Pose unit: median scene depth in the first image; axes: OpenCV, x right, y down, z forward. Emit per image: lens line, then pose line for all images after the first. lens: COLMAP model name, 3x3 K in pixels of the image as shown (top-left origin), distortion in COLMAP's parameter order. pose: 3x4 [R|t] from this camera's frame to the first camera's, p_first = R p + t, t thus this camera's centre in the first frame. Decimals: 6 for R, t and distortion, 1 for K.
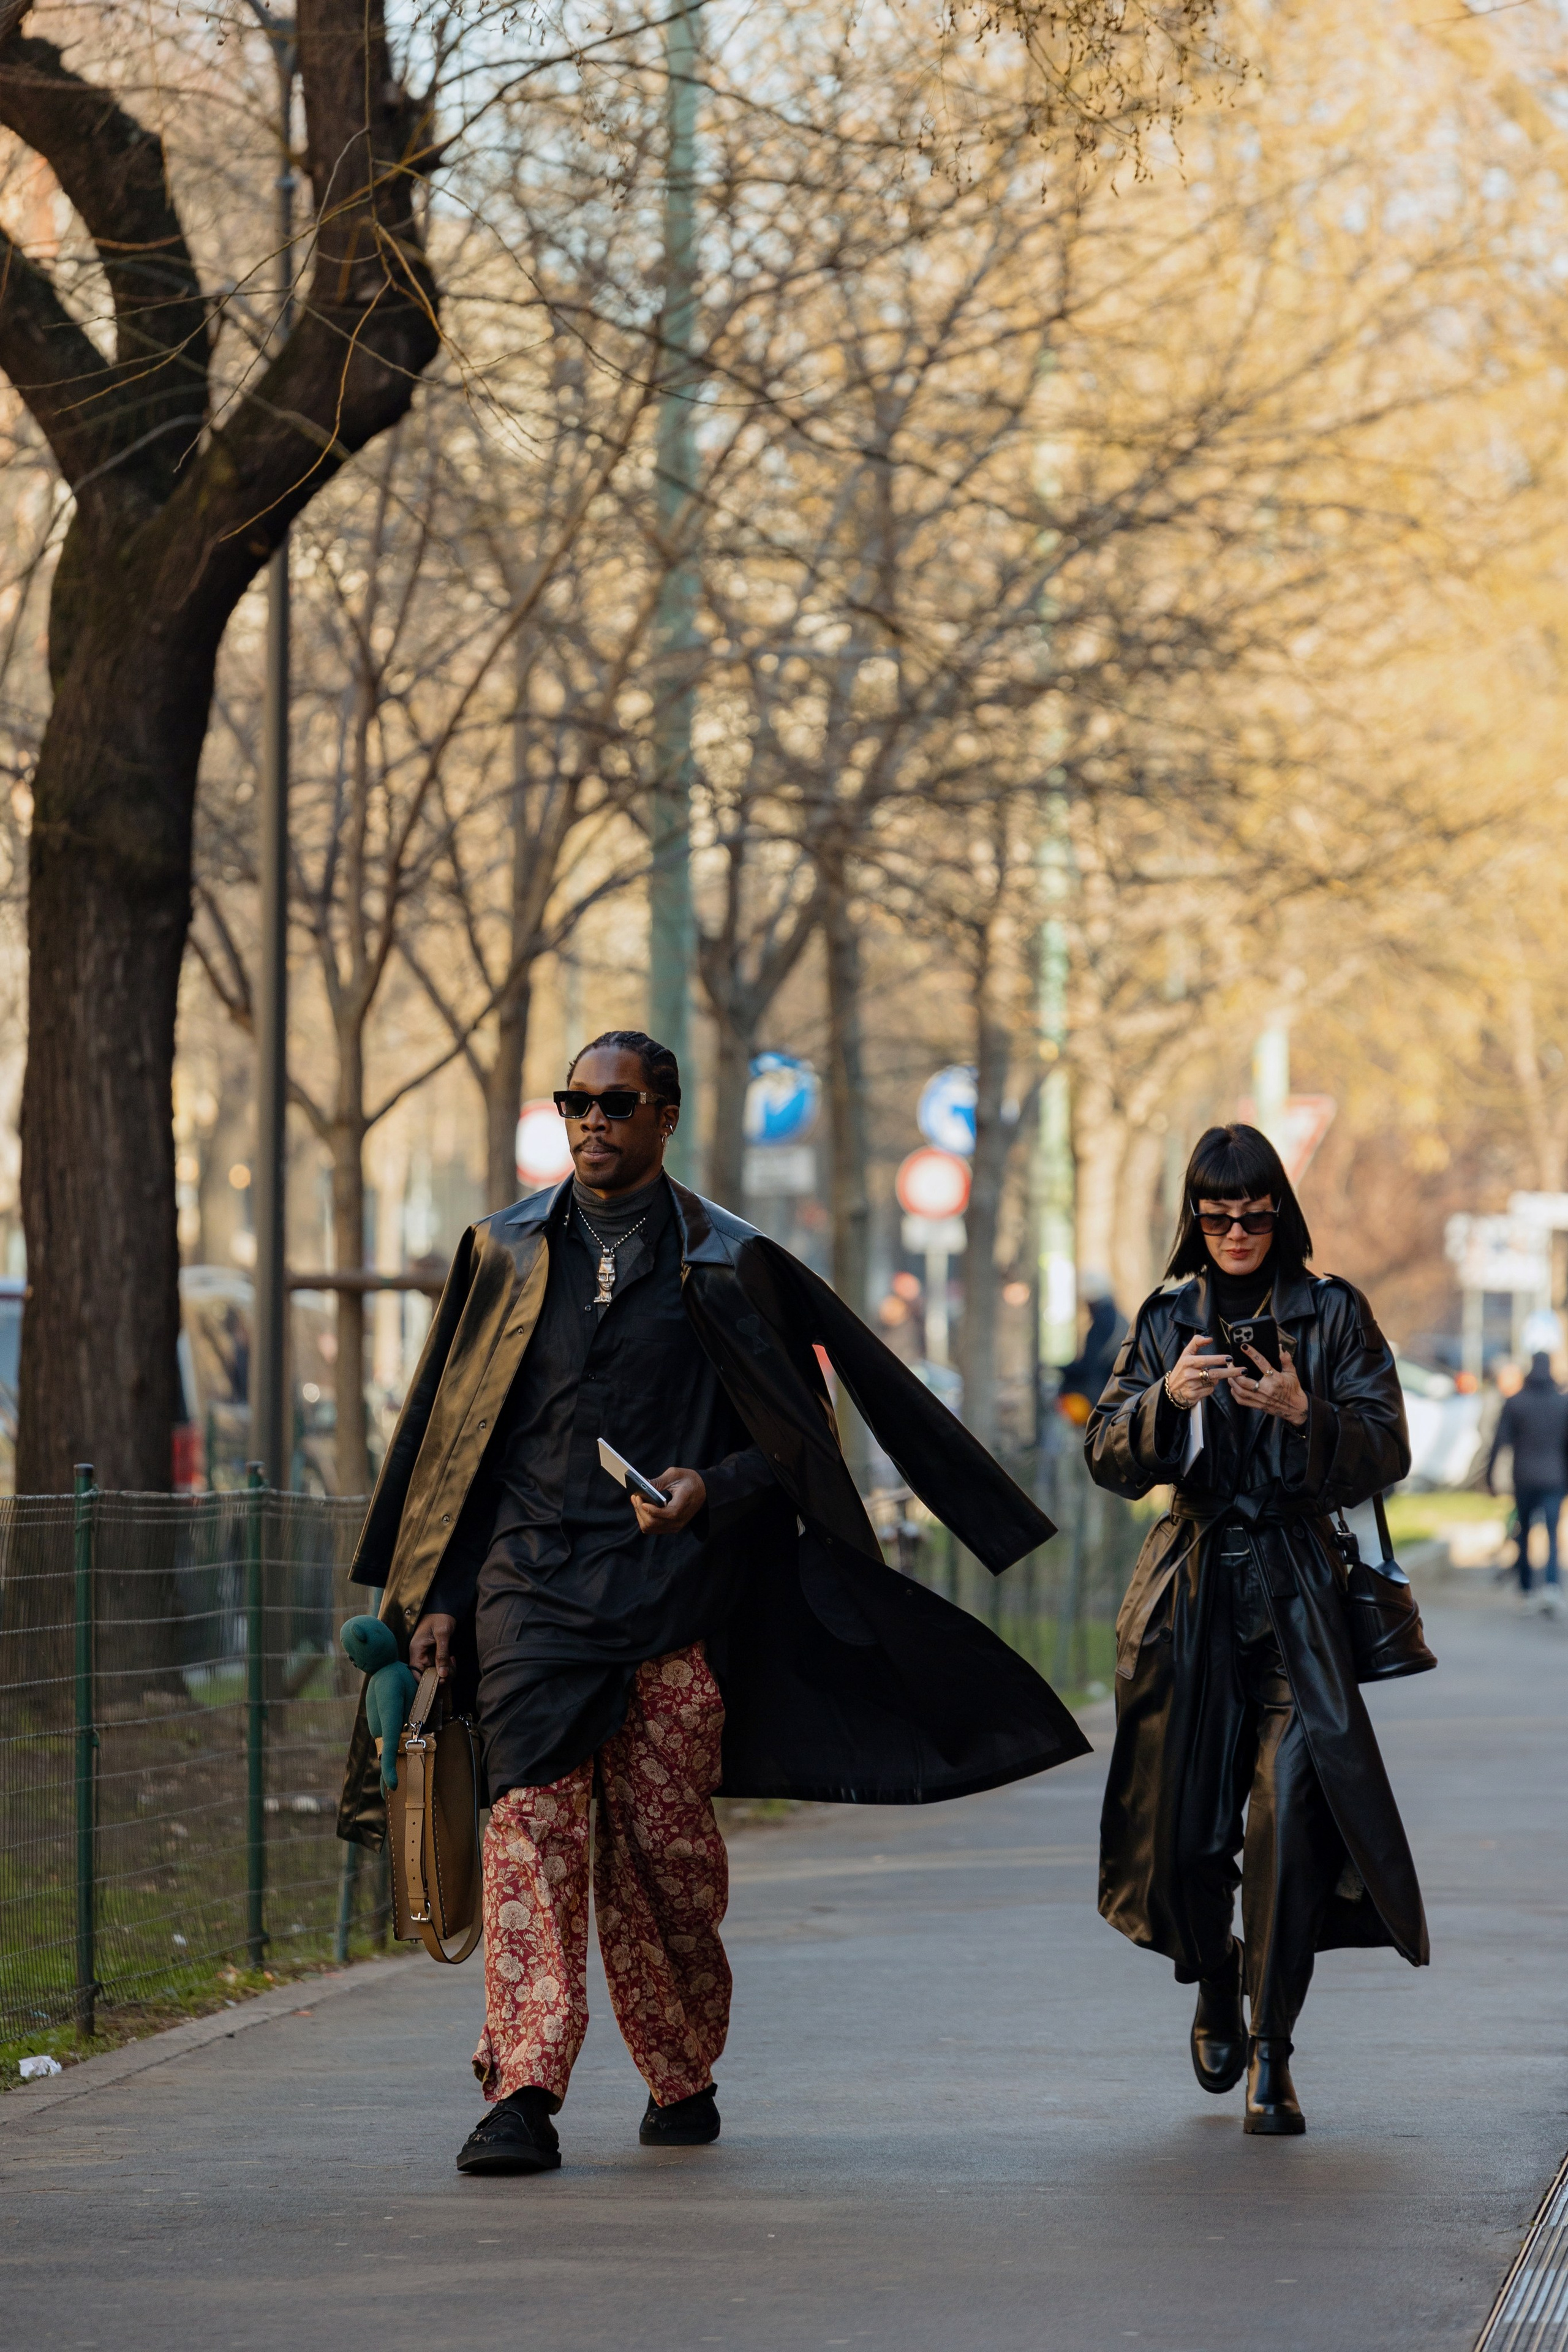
lens RADIAL K [[13109.7, 0, 781.9], [0, 13109.7, 1228.7], [0, 0, 1]] dist [0.478149, 0.000000]
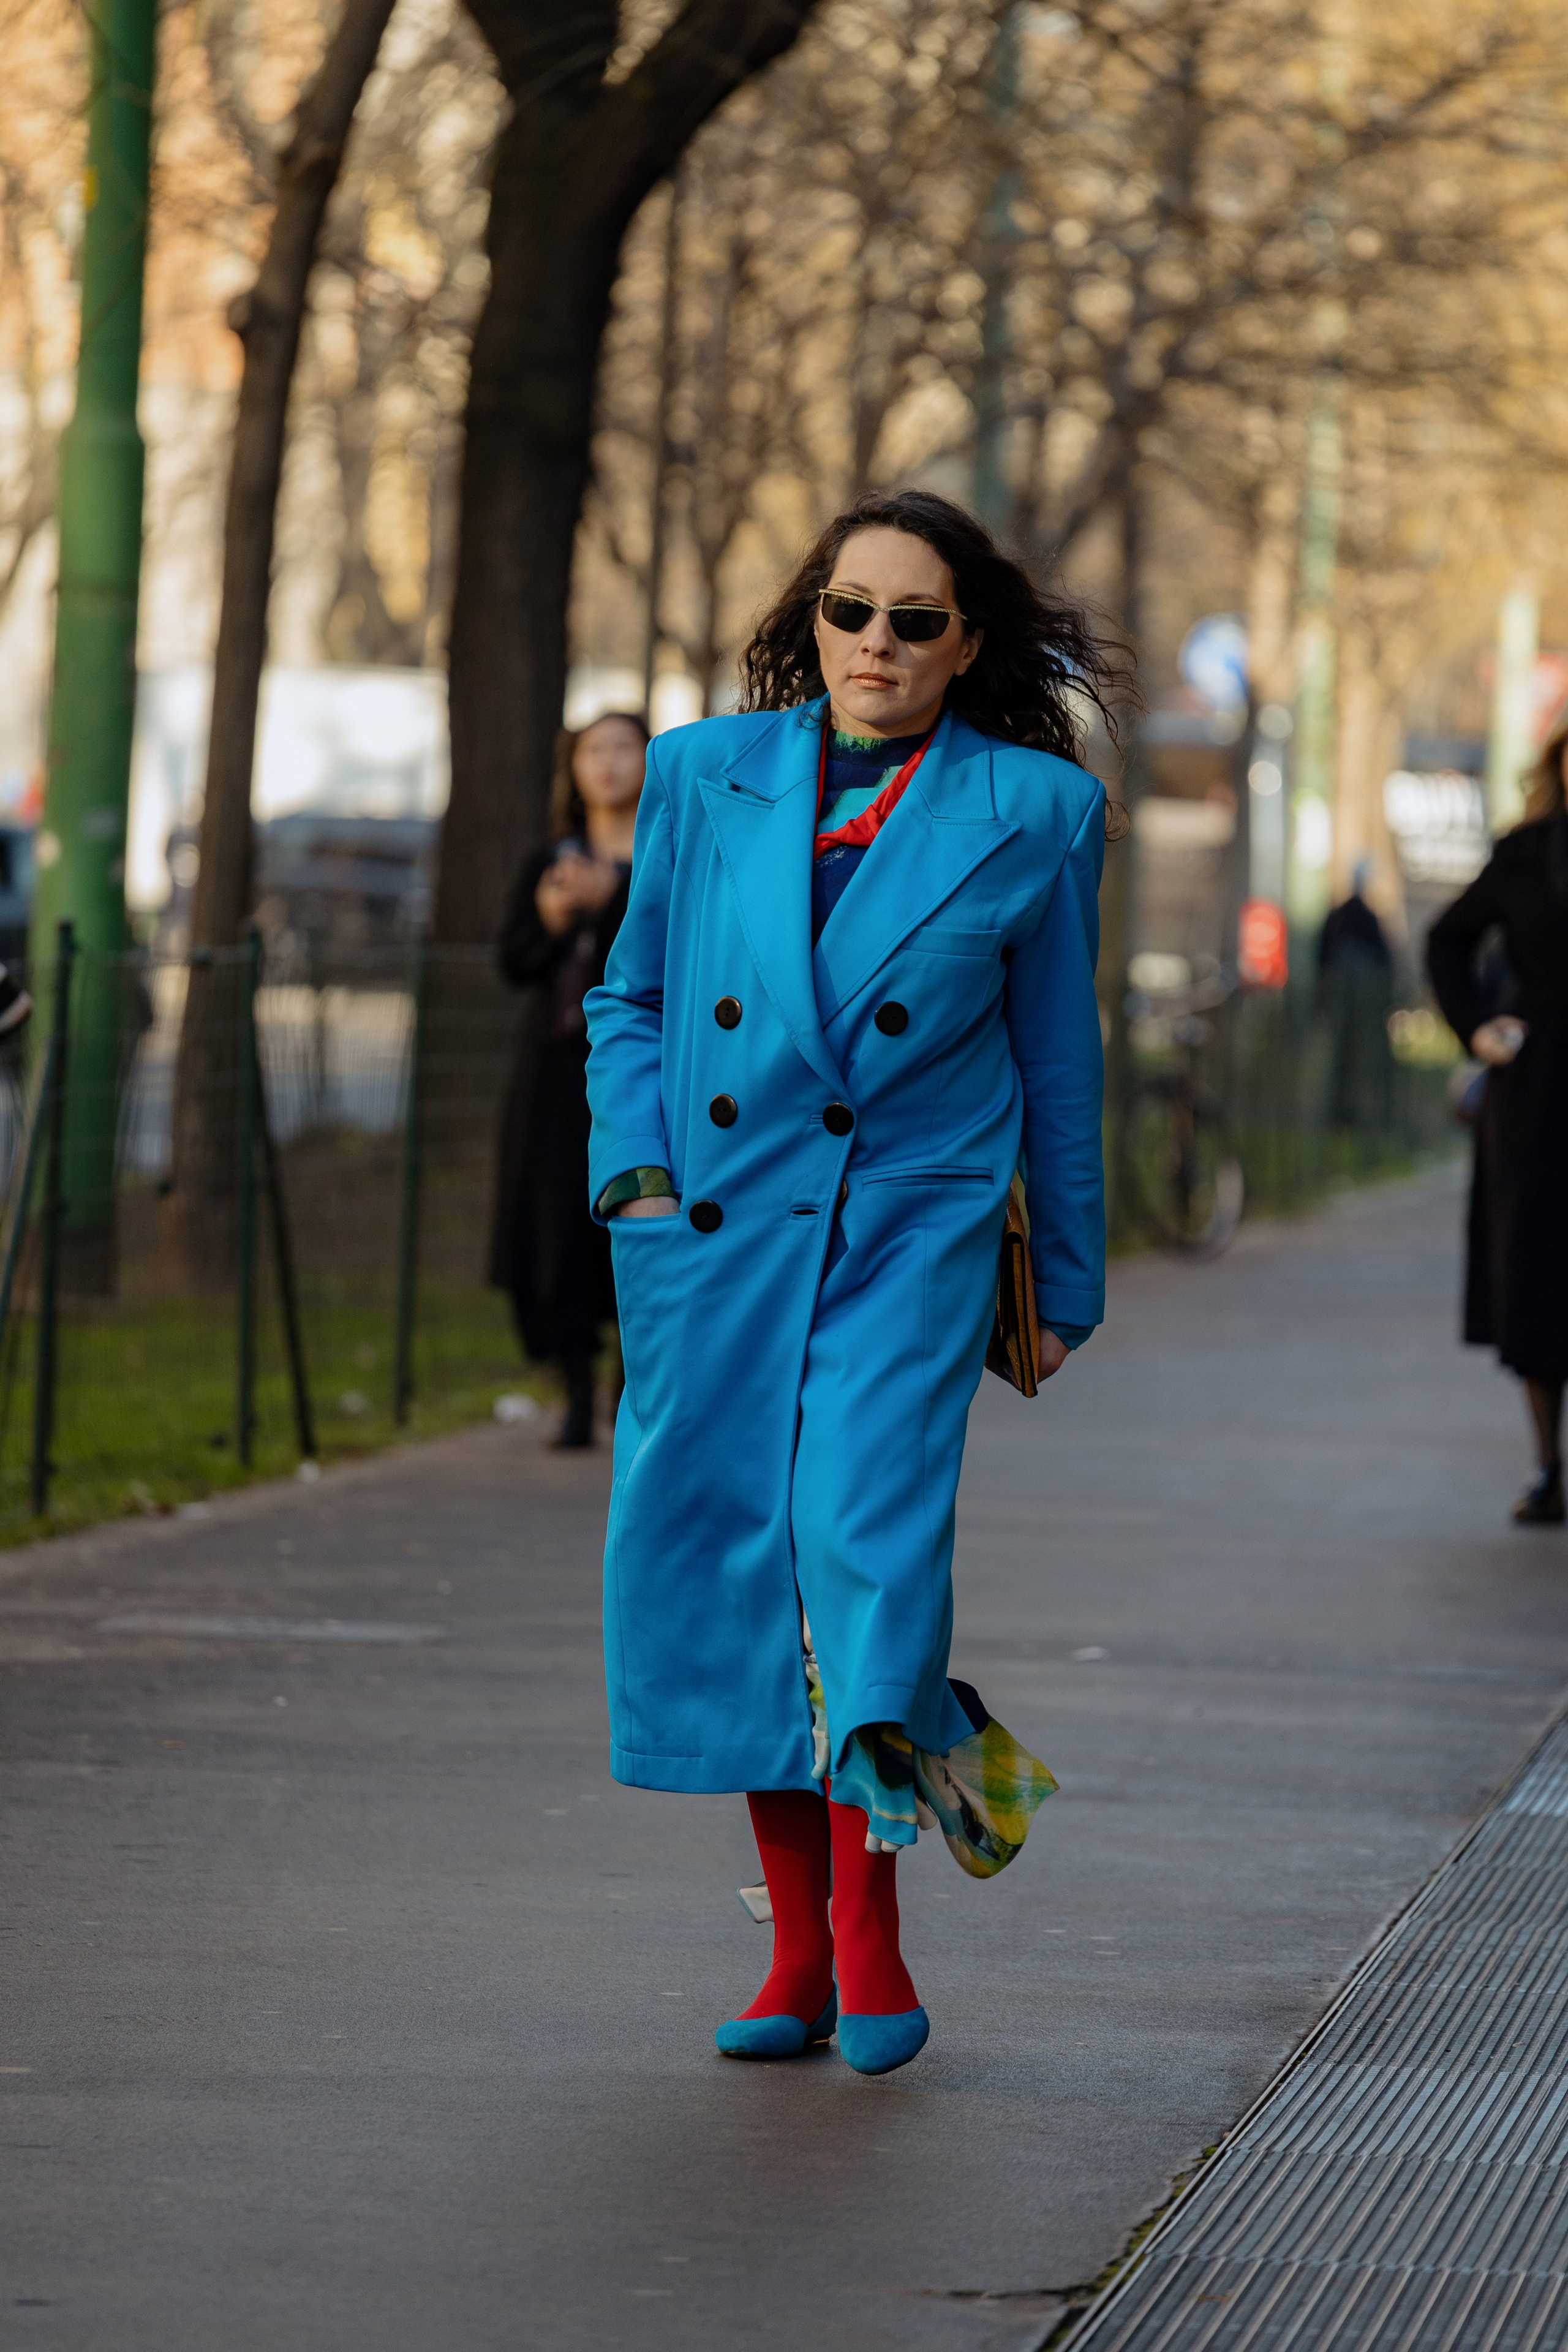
lens RADIAL K [[13109.7, 0, 794.4], [0, 13109.7, 1179.6], [0, 0, 1]] dist [0.478149, 0.000000]
pose [[0.999148, 0.038353, -0.015247, -0.005193], [-0.037853, 0.998775, 0.031855, 0.000490], [0.016450, -0.031251, 0.999376, -0.110453]]
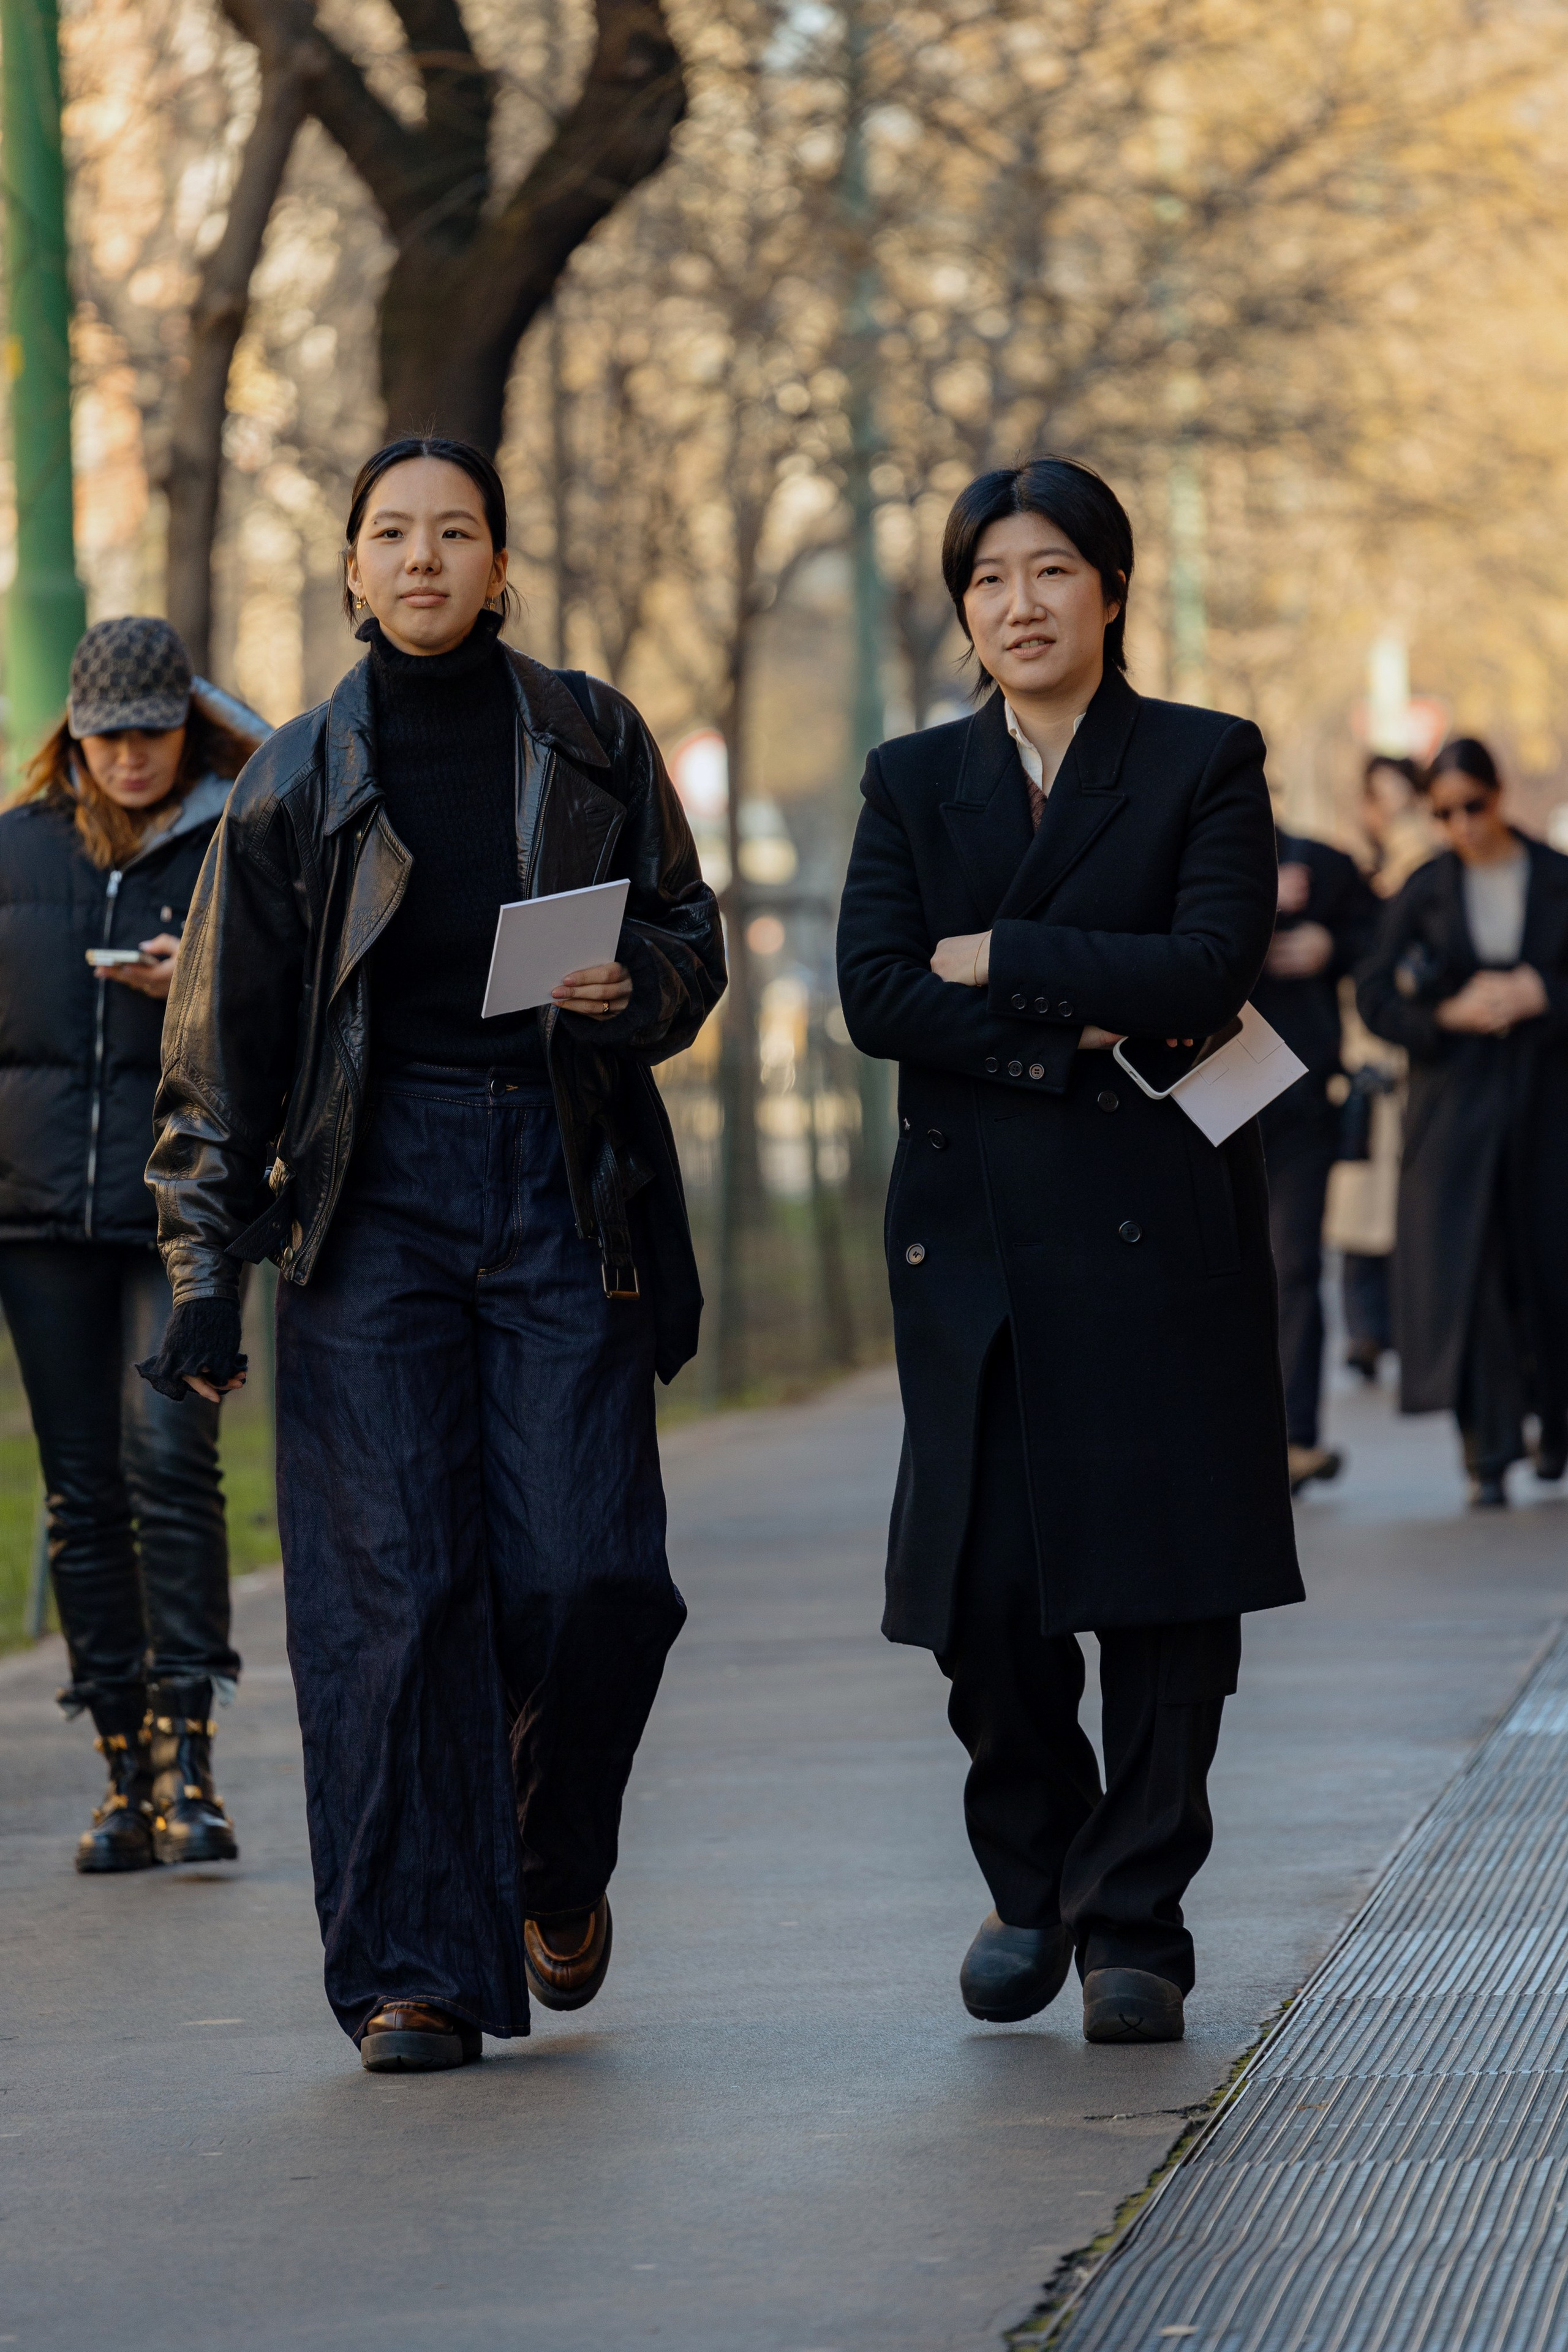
lens RADIAL K [[13109.7, 0, 771.4], [0, 13109.7, 1182.1], [0, 0, 1]] dist [0.478149, 0.000000]
pose [[0.999124, -0.040734, -0.009583, -0.007672], [0.040956, 0.998868, 0.024203, 0.001368], [0.008587, -0.024574, 0.999661, -0.139604]]
